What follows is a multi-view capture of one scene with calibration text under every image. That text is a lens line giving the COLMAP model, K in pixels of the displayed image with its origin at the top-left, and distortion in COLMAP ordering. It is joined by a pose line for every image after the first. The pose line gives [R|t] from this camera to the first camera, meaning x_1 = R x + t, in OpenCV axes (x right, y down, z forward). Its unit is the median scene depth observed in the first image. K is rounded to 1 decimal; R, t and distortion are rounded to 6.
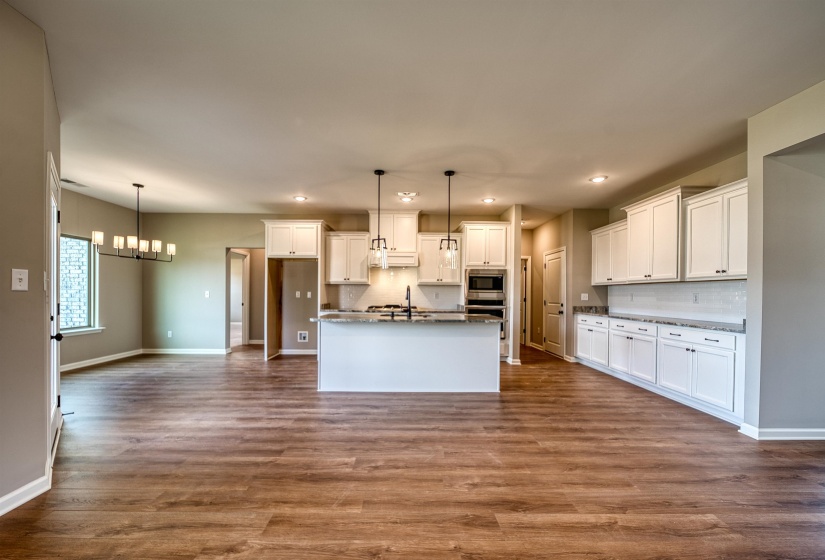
lens RADIAL K [[317.4, 0, 408.1], [0, 317.4, 297.1], [0, 0, 1]] dist [0.000336, -0.000079]
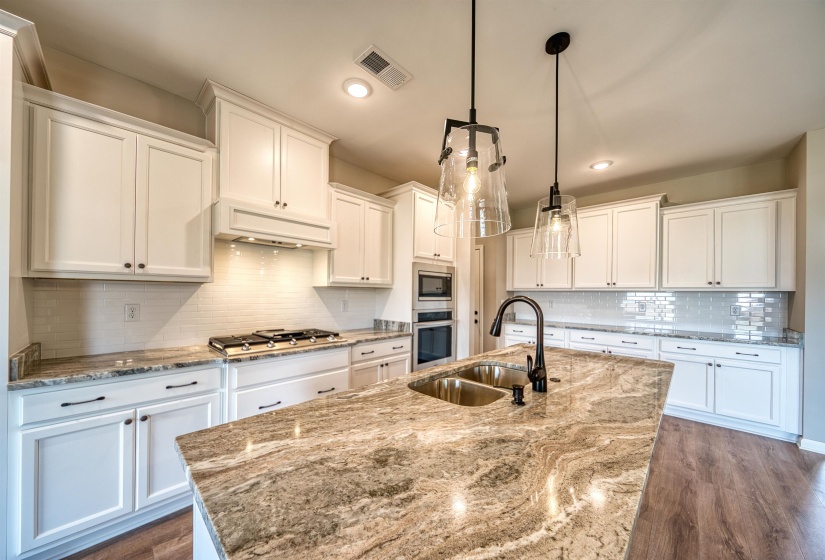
lens RADIAL K [[292.2, 0, 408.6], [0, 292.2, 293.0], [0, 0, 1]] dist [-0.005797, -0.000255]
pose [[0.698766, -0.000237, 0.715350, -0.220486], [0.002011, 0.999997, -0.001633, -0.029003], [-0.715347, 0.002580, 0.698764, 0.623164]]
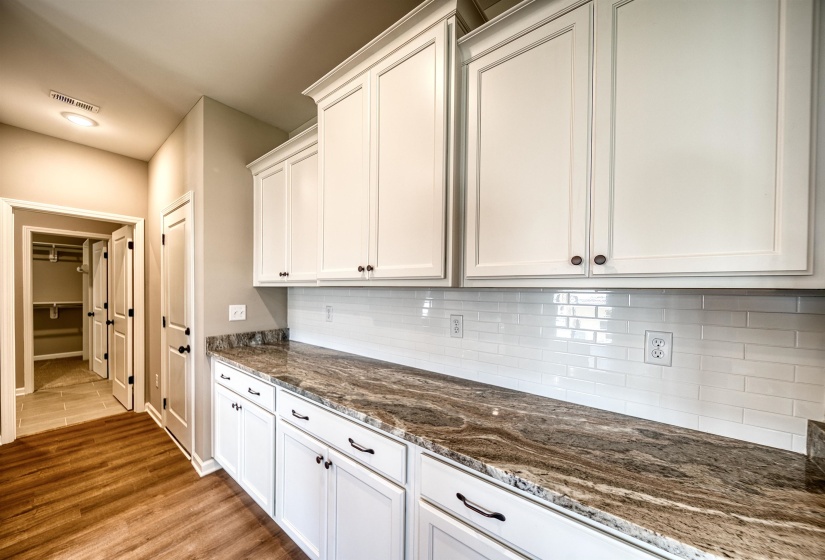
lens RADIAL K [[292.2, 0, 408.6], [0, 292.2, 293.0], [0, 0, 1]] dist [-0.005797, -0.000255]
pose [[0.631259, -0.014772, 0.775431, 0.398477], [0.003761, 0.999865, 0.015986, -0.032954], [-0.775563, -0.007175, 0.631230, 0.568884]]
